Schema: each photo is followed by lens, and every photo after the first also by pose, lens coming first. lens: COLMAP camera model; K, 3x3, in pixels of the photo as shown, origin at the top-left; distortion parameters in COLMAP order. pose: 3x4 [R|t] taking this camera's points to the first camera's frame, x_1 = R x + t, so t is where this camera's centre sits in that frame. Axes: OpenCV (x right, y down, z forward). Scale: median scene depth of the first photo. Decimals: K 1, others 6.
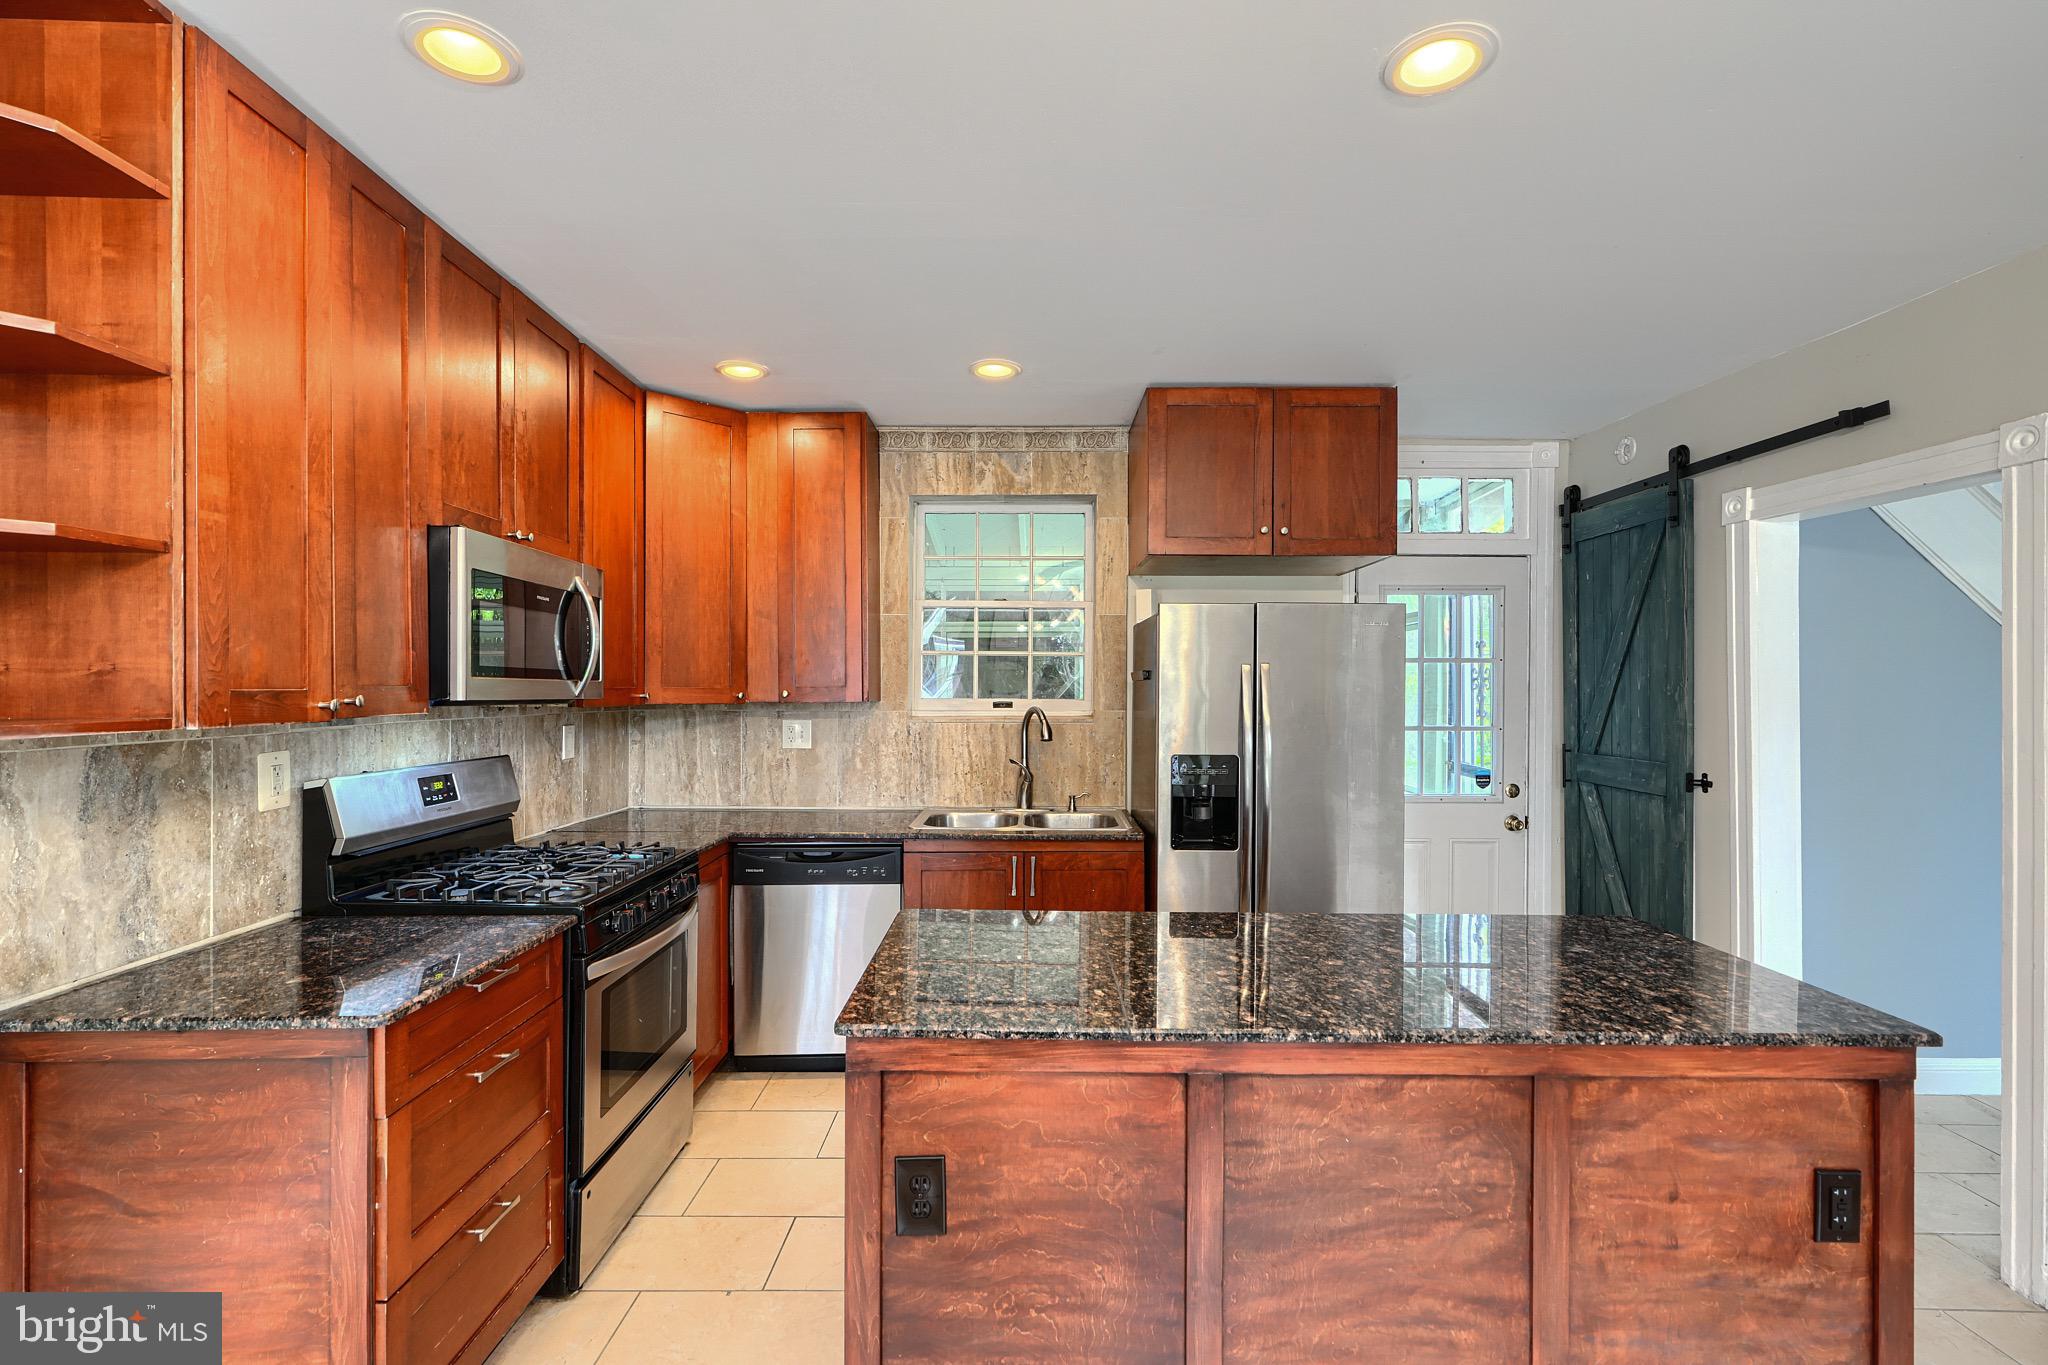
lens RADIAL K [[924.7, 0, 1027.8], [0, 924.7, 684.9], [0, 0, 1]] dist [0.002018, -0.000504]
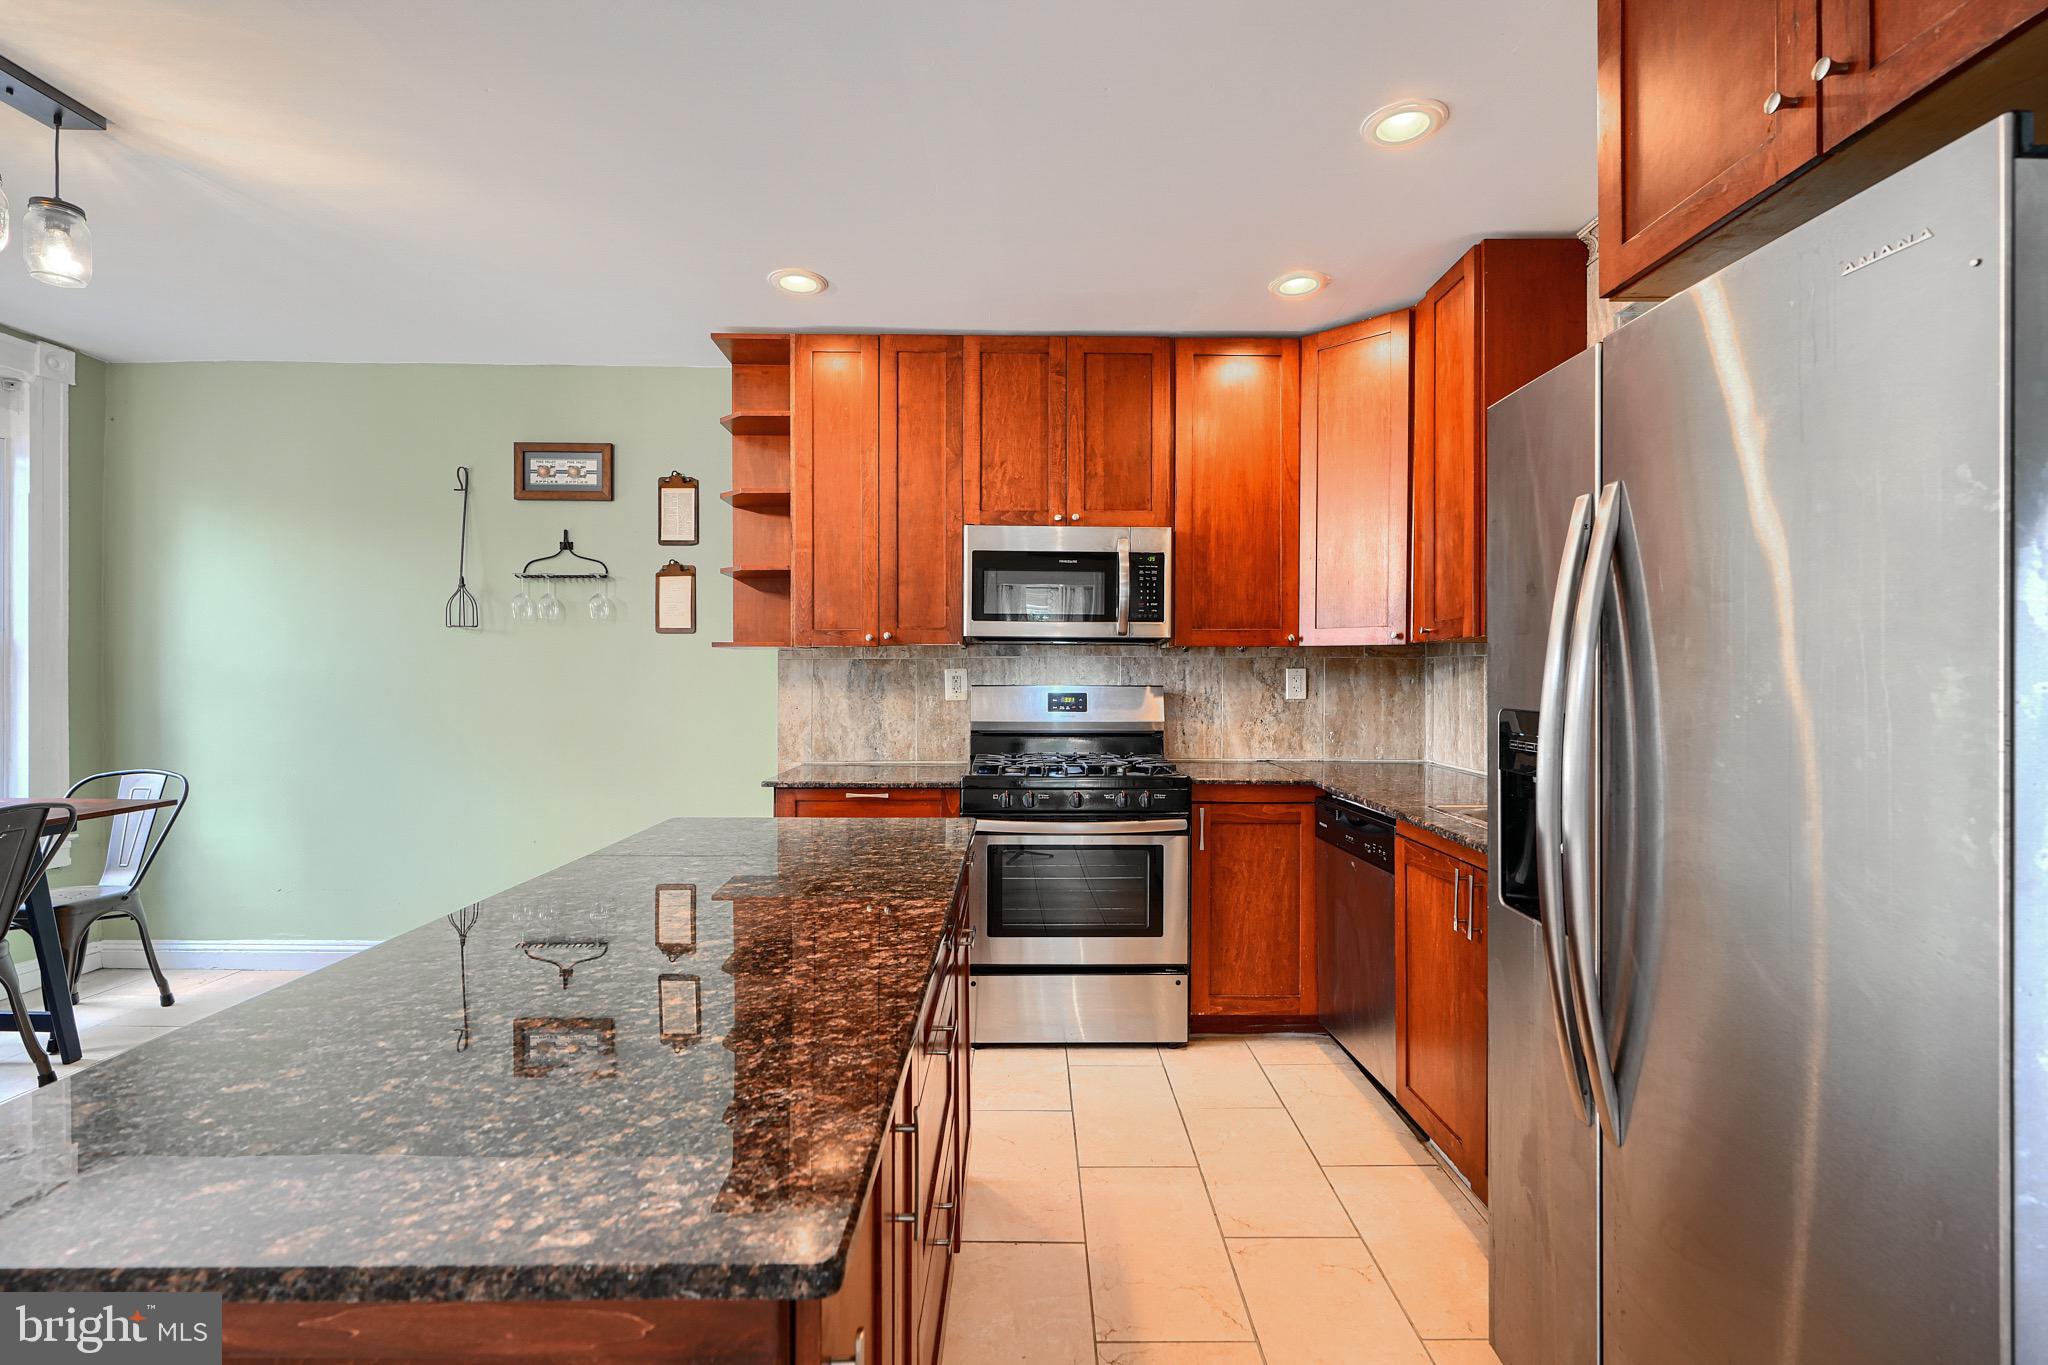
lens RADIAL K [[924.1, 0, 1026.6], [0, 924.1, 675.7], [0, 0, 1]] dist [-0.004289, -0.000116]
pose [[0.005912, 0.000649, -0.999982, 1.009370], [0.000595, 1.000000, 0.000653, 0.087546], [0.999982, -0.000599, 0.005911, 1.158444]]
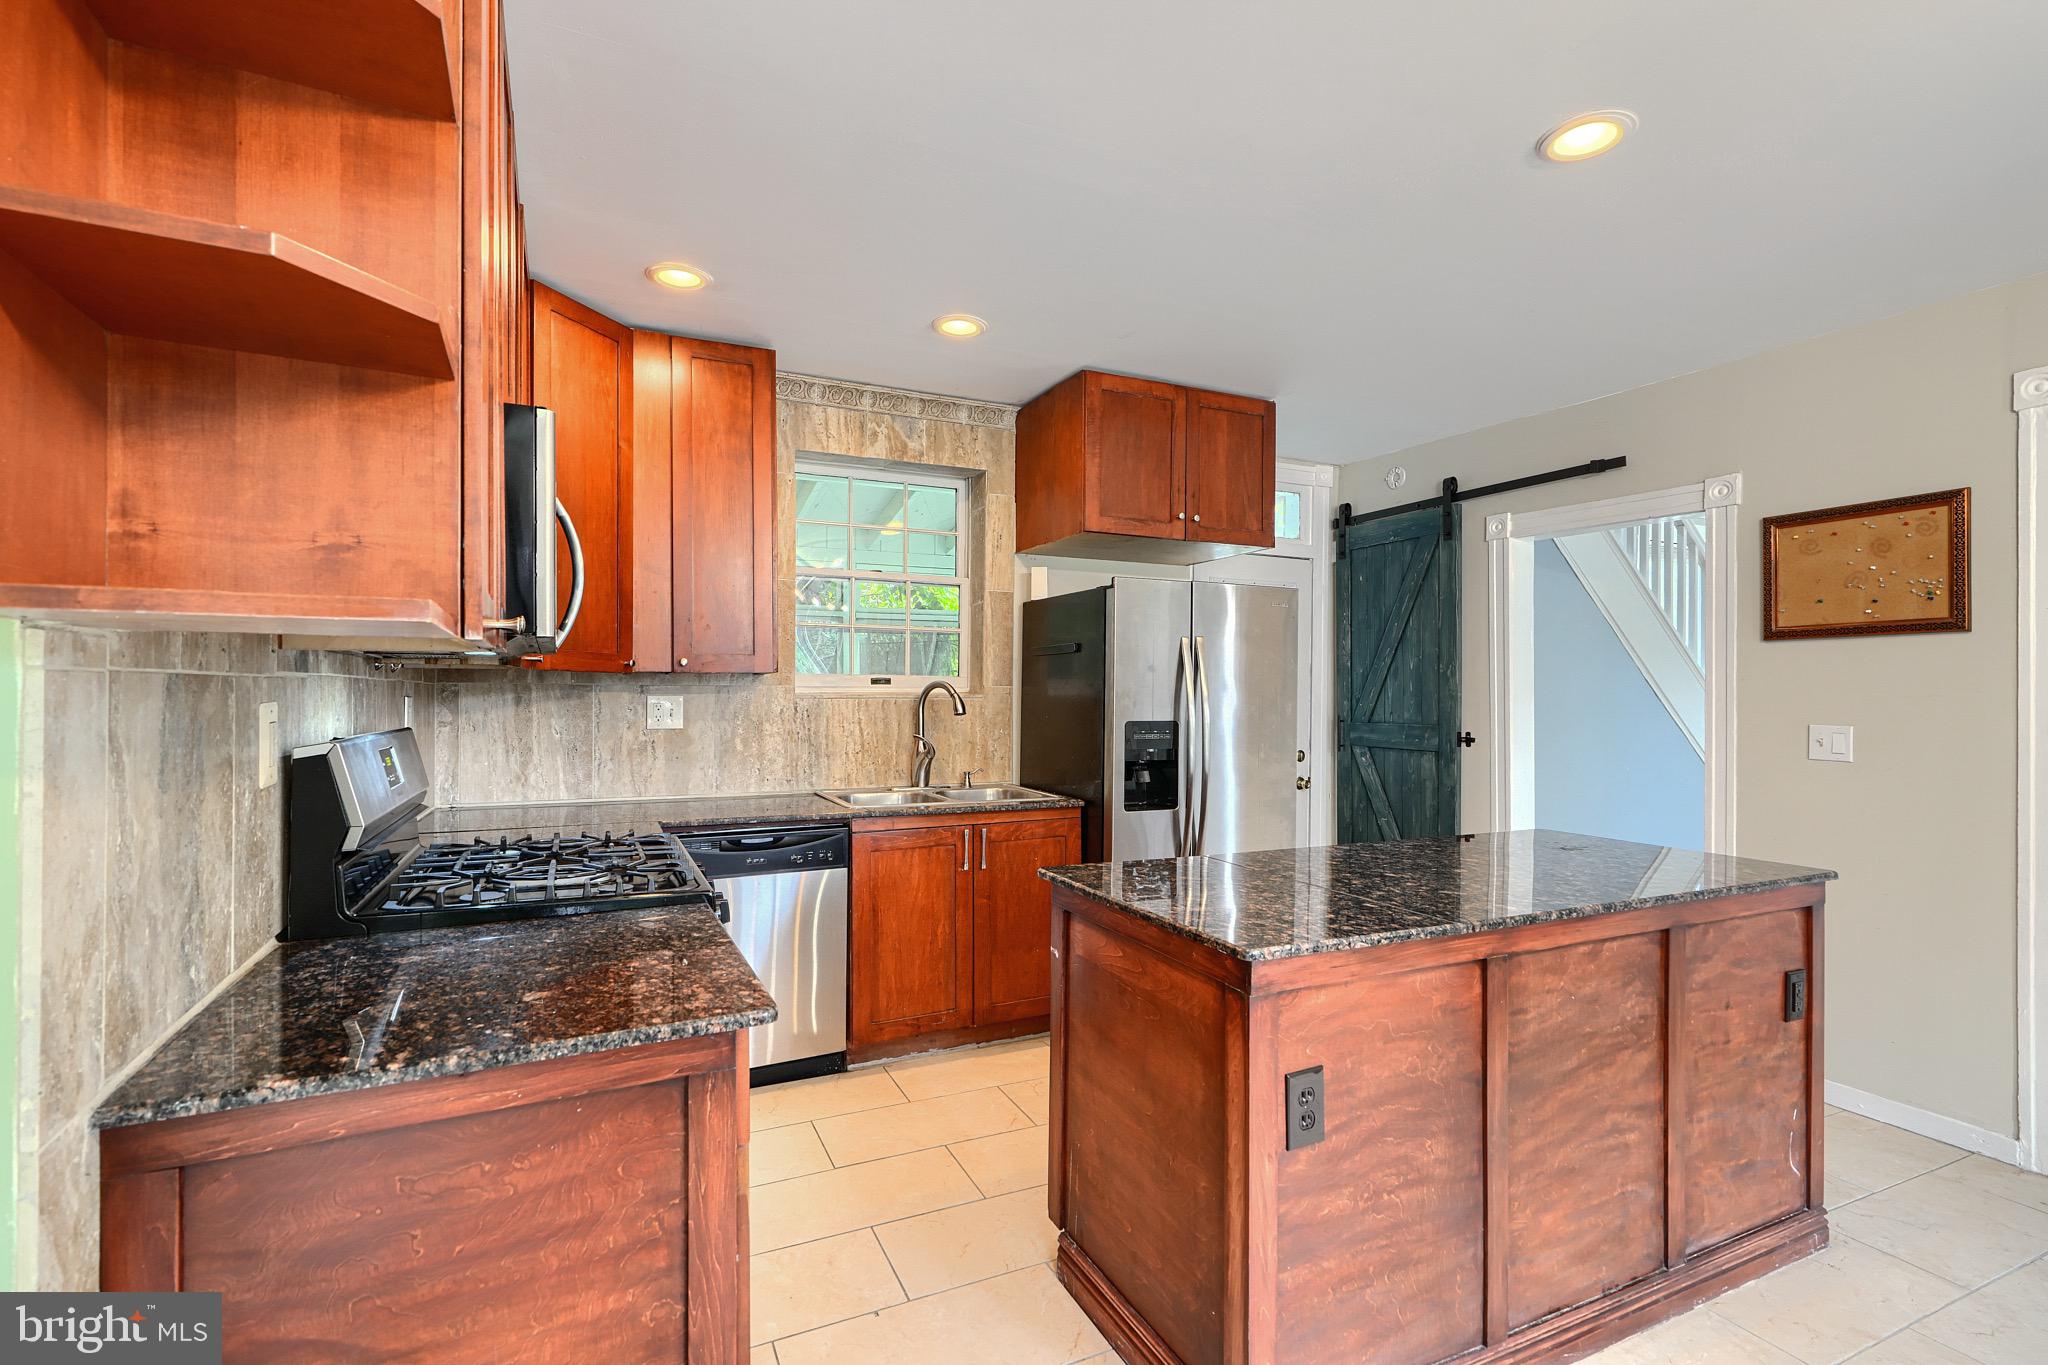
lens RADIAL K [[928.8, 0, 1025.6], [0, 928.8, 692.0], [0, 0, 1]] dist [0.000236, -0.000358]
pose [[0.904513, 0.001860, 0.426442, -0.620941], [-0.002611, 0.999996, 0.001176, 0.064447], [-0.426438, -0.002177, 0.904514, 0.144915]]
